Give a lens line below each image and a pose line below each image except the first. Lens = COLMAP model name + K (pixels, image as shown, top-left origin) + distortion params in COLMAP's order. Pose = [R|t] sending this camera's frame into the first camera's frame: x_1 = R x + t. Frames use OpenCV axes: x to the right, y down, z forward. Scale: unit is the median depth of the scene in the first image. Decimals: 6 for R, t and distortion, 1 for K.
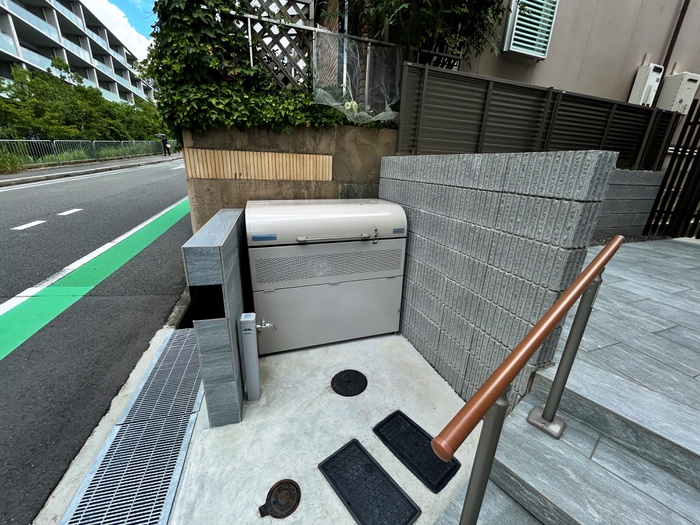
lens RADIAL K [[281.6, 0, 350.0], [0, 281.6, 262.5], [0, 0, 1]] dist [-0.000707, -0.000079]
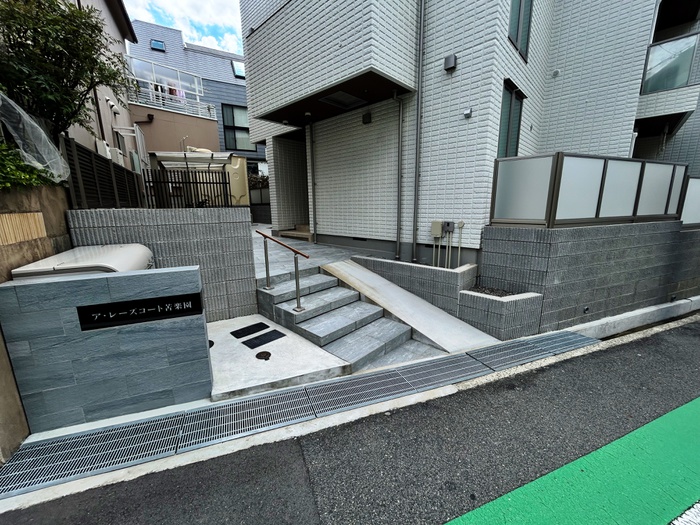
lens RADIAL K [[281.6, 0, 350.0], [0, 281.6, 262.5], [0, 0, 1]] dist [-0.000707, -0.000079]
pose [[-0.138209, -0.239675, 0.960965, -1.765347], [0.322070, 0.906664, 0.272453, -0.199843], [-0.936573, 0.347154, -0.048117, 0.121867]]
